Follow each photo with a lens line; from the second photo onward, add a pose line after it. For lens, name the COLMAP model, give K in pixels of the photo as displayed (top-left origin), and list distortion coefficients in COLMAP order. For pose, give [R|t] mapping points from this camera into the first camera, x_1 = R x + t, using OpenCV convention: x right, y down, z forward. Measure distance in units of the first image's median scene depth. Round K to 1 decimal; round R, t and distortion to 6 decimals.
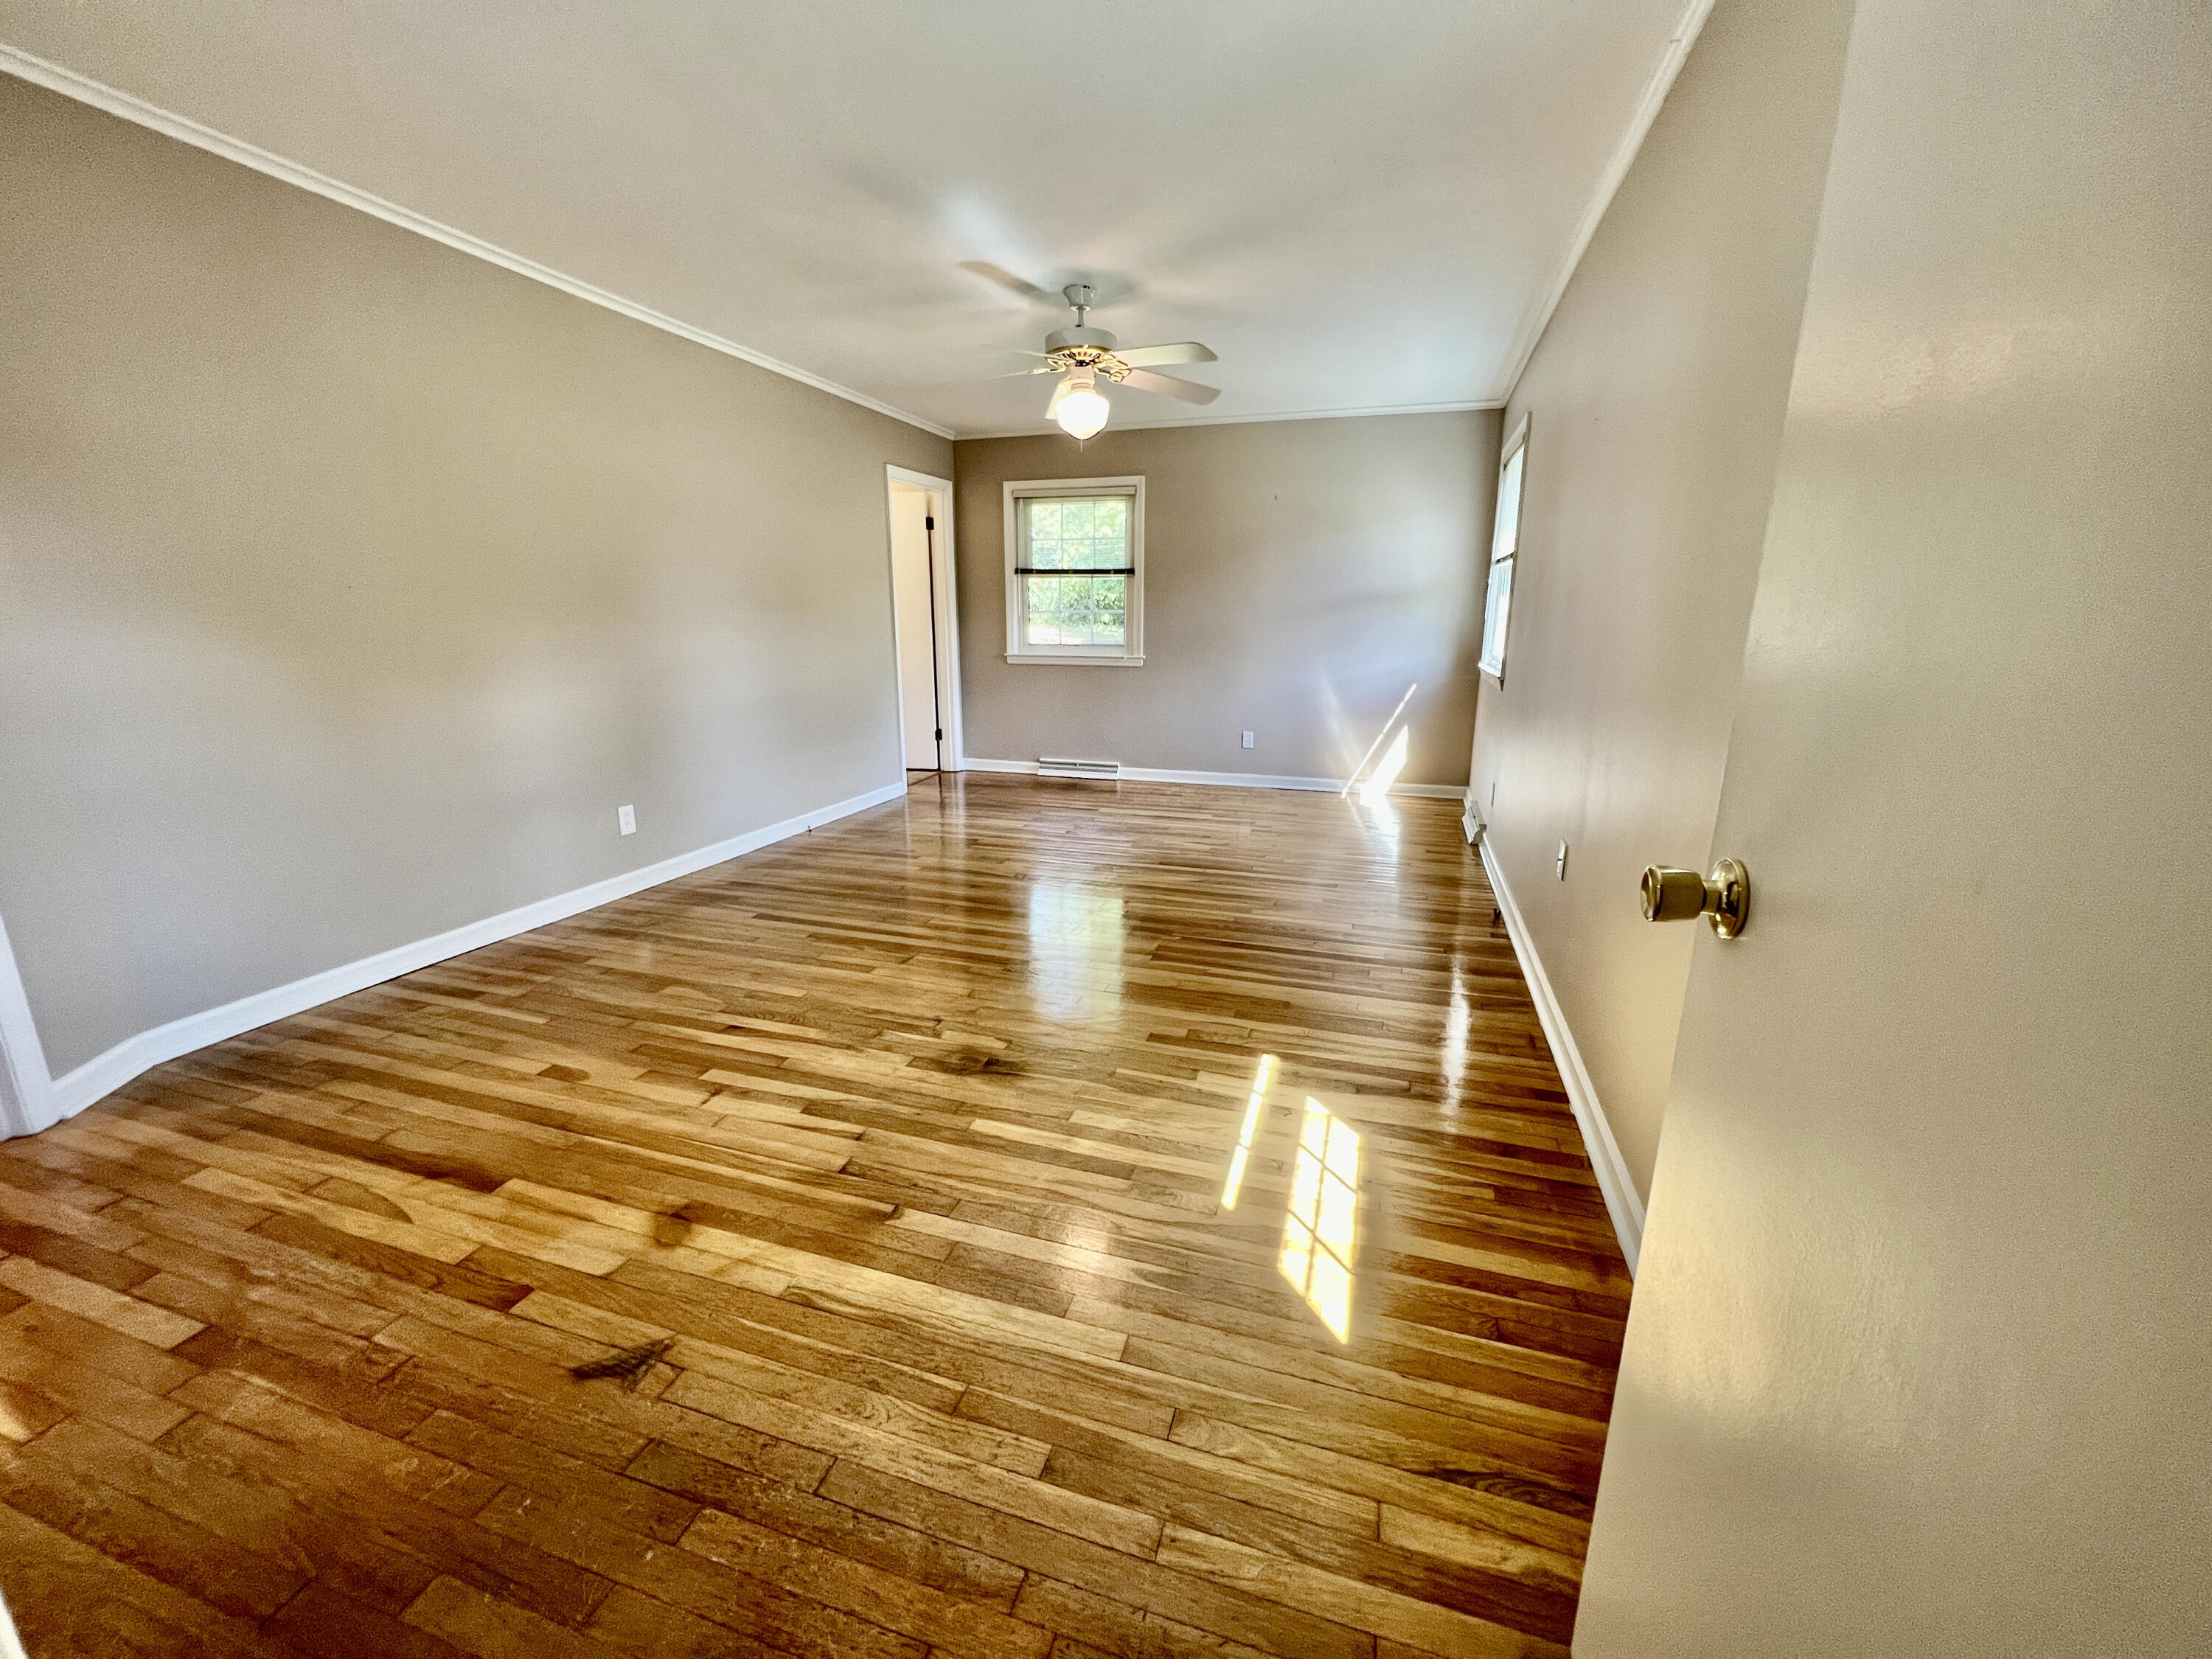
lens RADIAL K [[885.1, 0, 1106.7], [0, 885.1, 827.7], [0, 0, 1]] dist [0.003554, 0.000331]
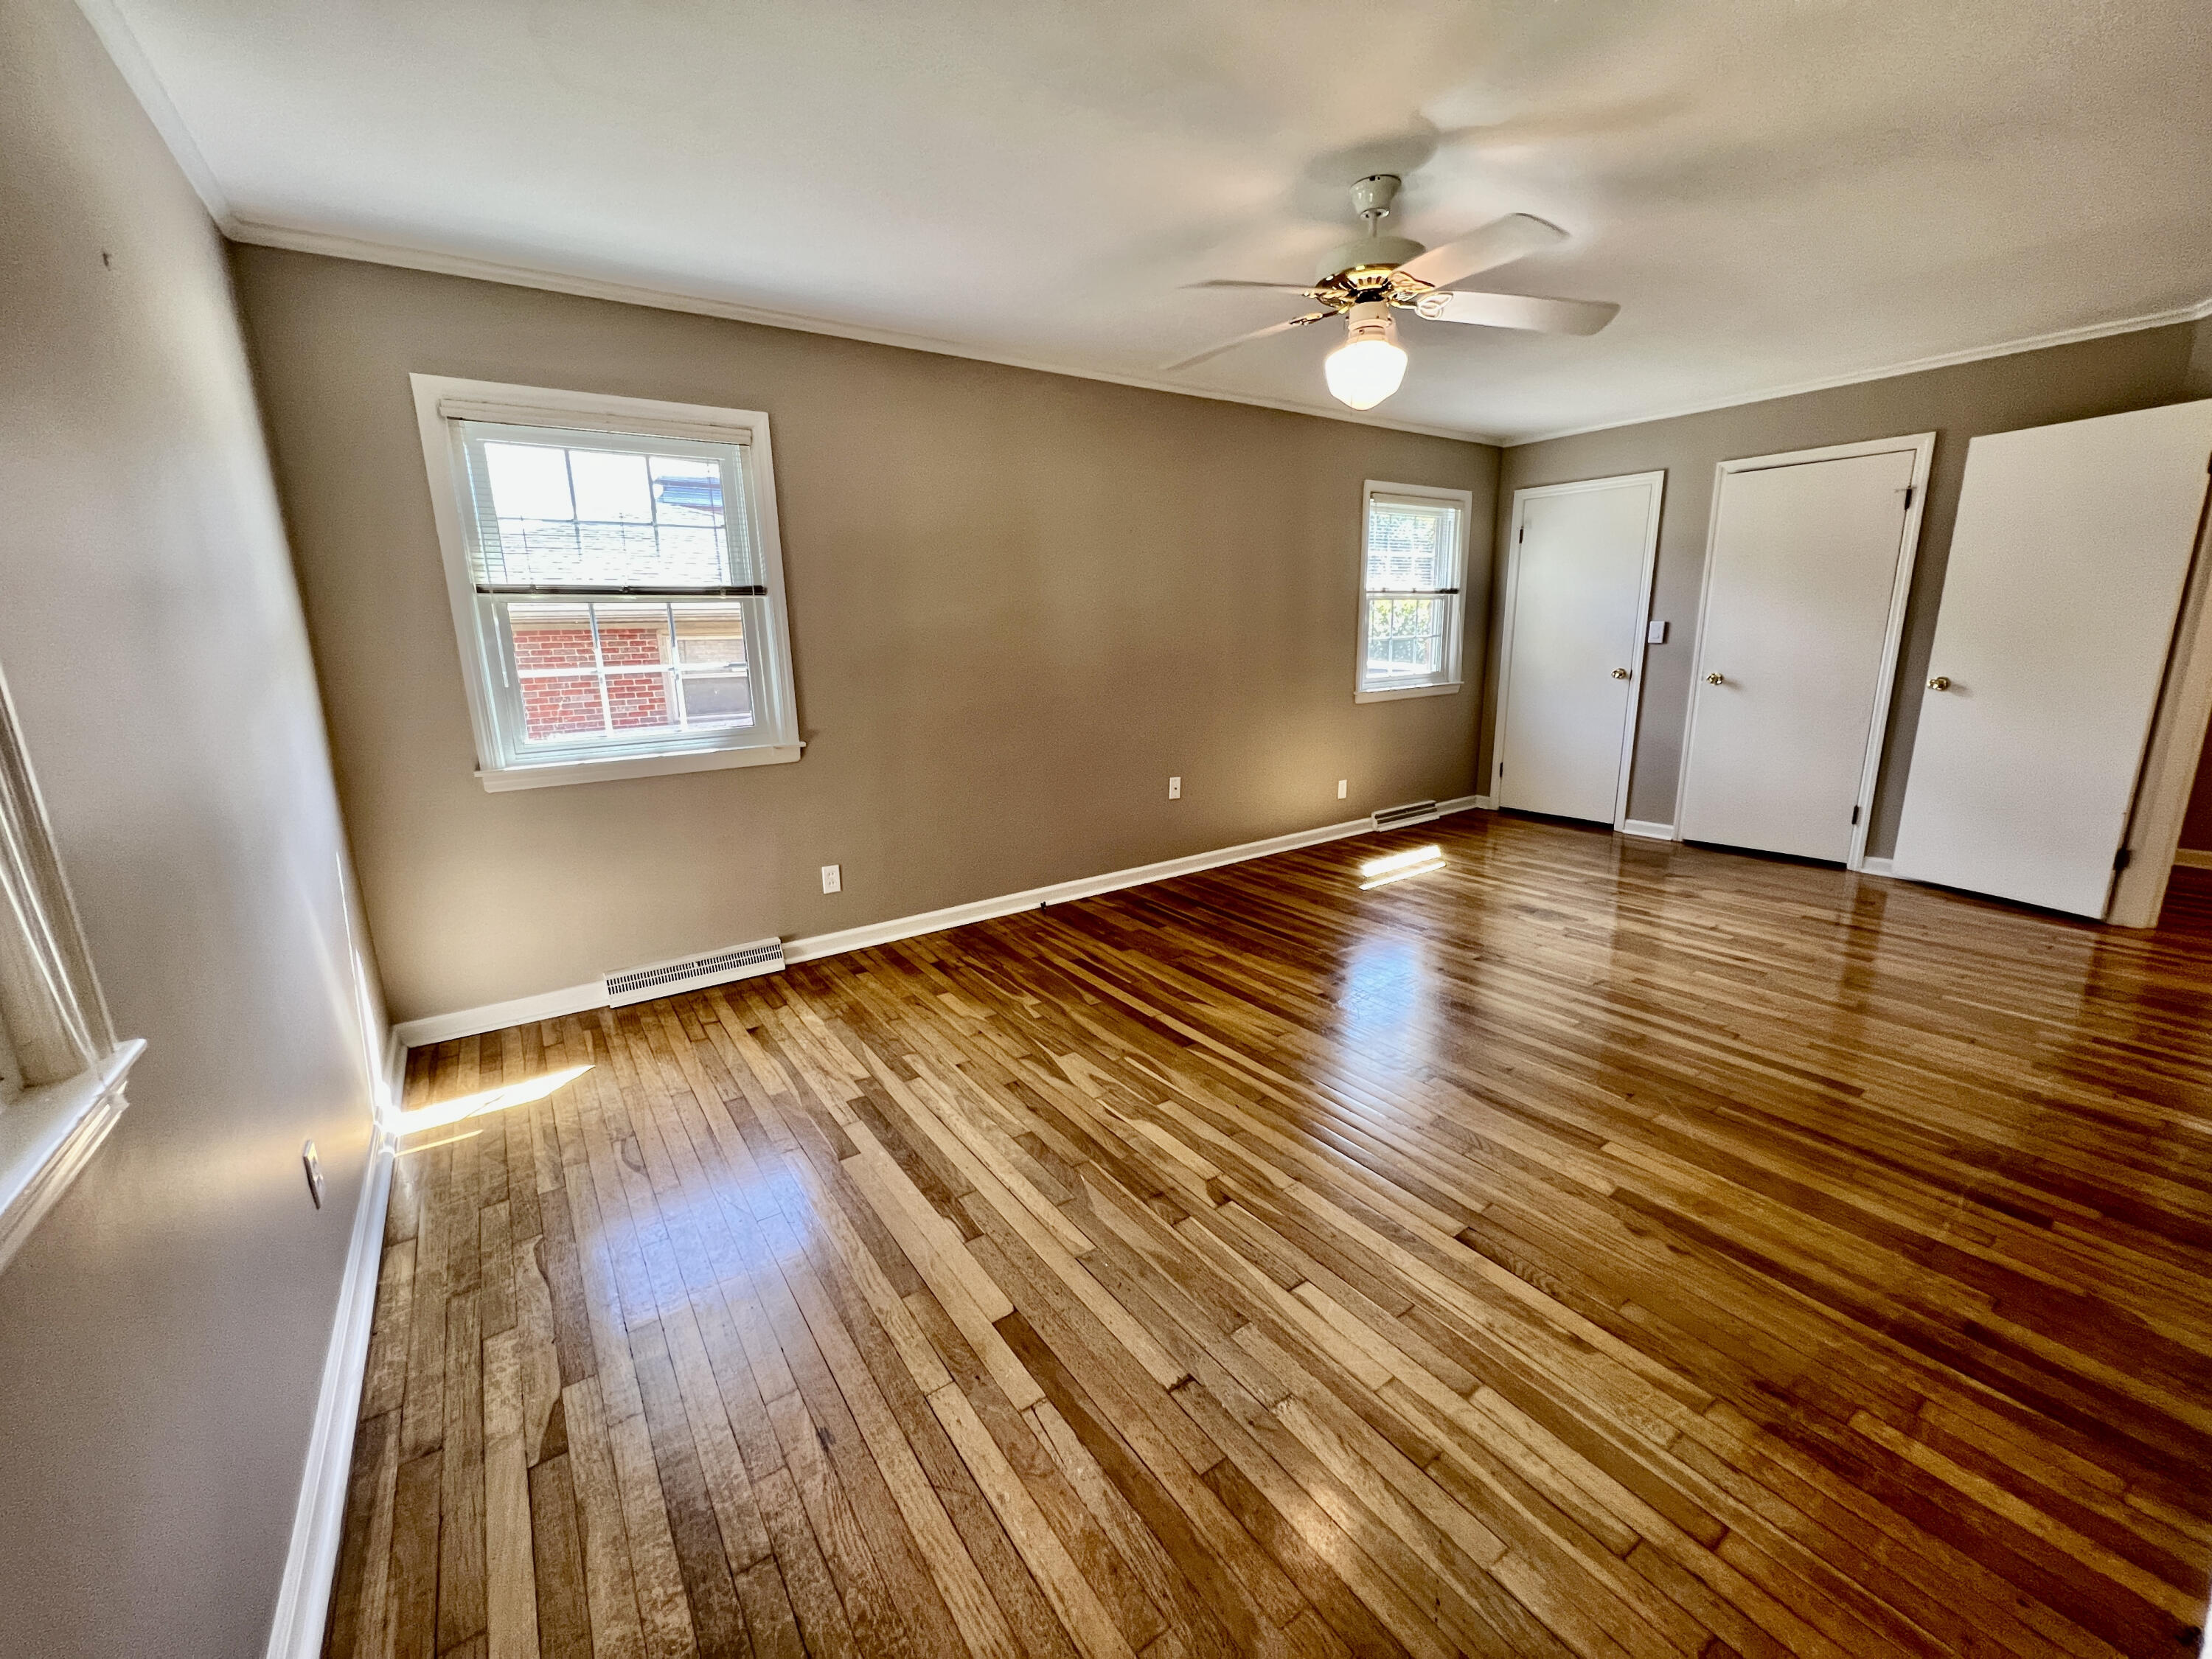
lens RADIAL K [[885.1, 0, 1107.2], [0, 885.1, 826.5], [0, 0, 1]] dist [0.003554, 0.000331]
pose [[-0.797466, -0.122336, 0.590831, -0.421628], [0.159138, 0.901909, 0.401541, -0.618084], [-0.581999, 0.414239, -0.699774, 2.349657]]
